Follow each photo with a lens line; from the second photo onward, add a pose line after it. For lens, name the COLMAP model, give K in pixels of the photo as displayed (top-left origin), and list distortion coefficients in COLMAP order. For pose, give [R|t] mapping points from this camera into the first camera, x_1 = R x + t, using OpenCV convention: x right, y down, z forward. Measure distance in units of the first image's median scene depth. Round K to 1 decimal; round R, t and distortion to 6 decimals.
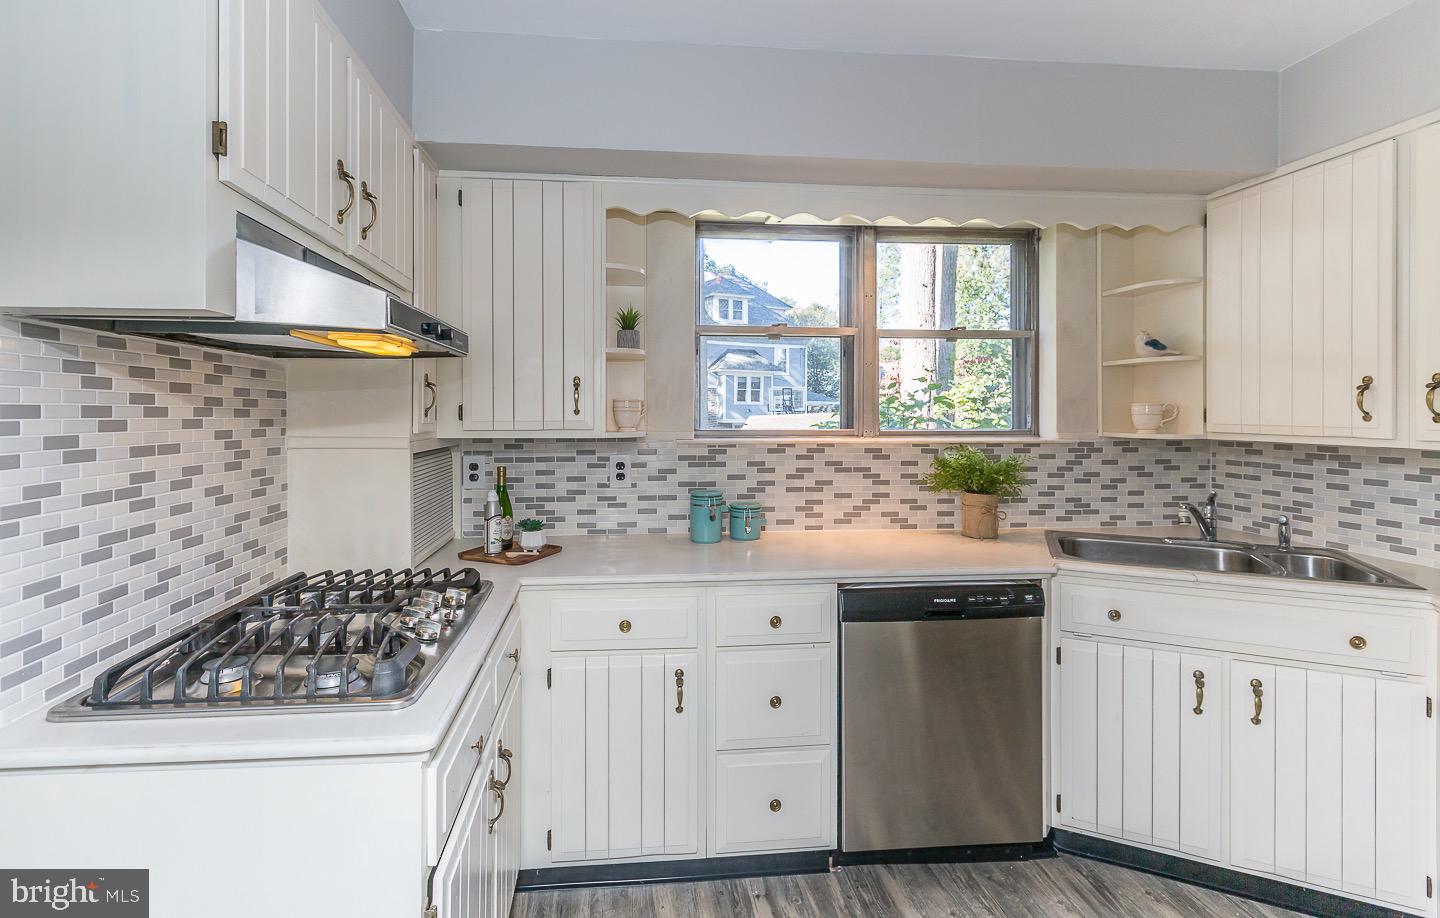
lens RADIAL K [[663.6, 0, 662.9], [0, 663.6, 422.6], [0, 0, 1]] dist [-0.002778, 0.000670]
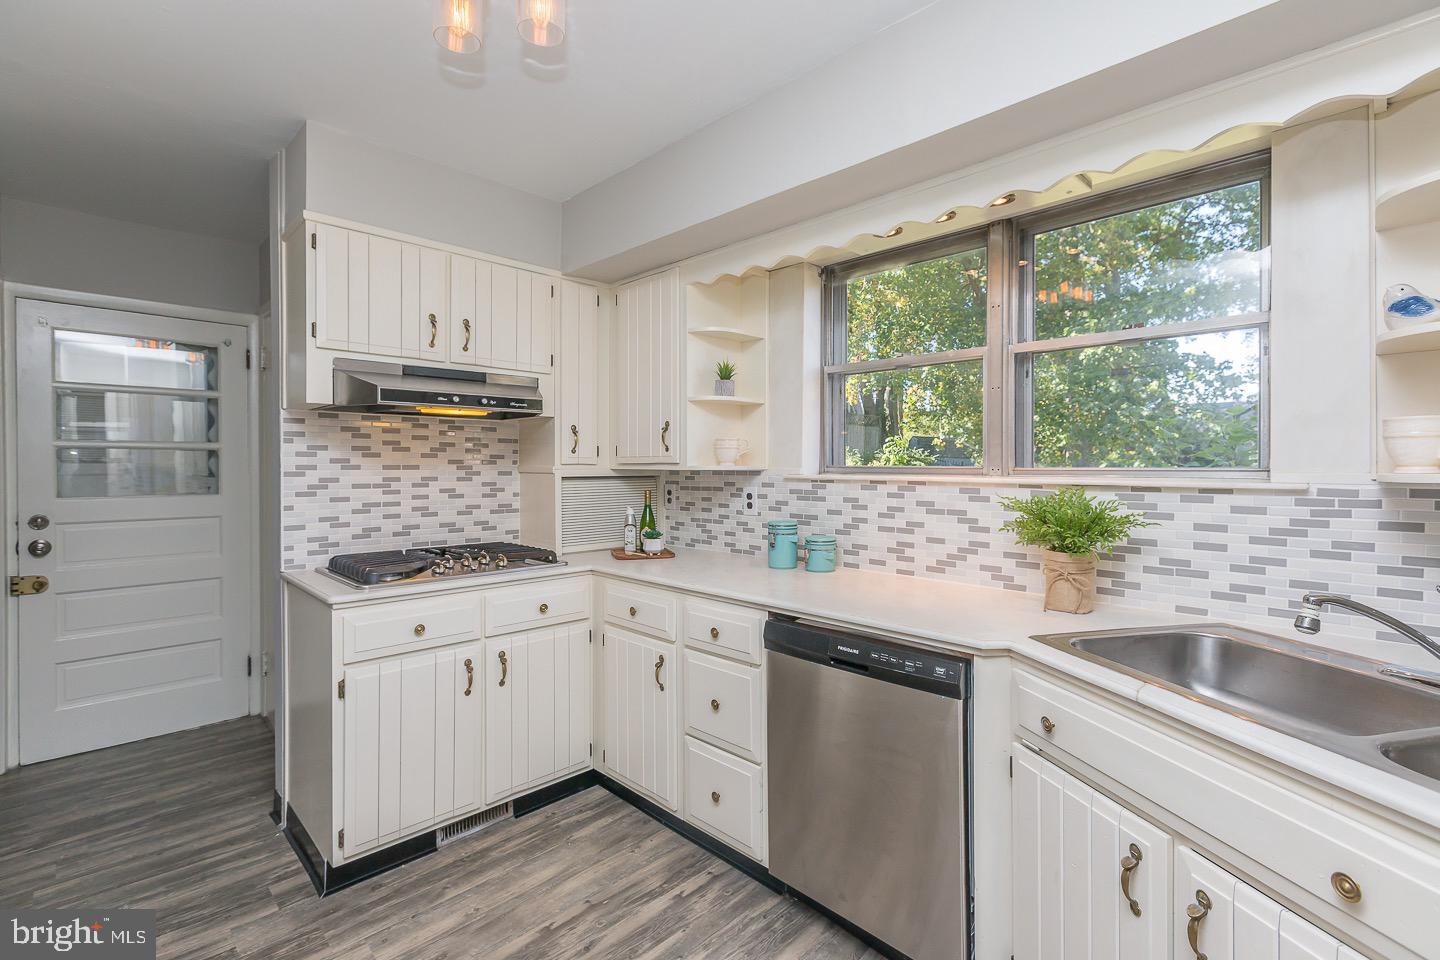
lens RADIAL K [[652.5, 0, 720.1], [0, 652.5, 479.4], [0, 0, 1]] dist [0.005264, -0.000485]
pose [[0.641552, 0.017896, -0.766871, 0.774040], [-0.011617, 0.999840, 0.013614, 0.020742], [0.766992, 0.000175, 0.641657, 0.229869]]
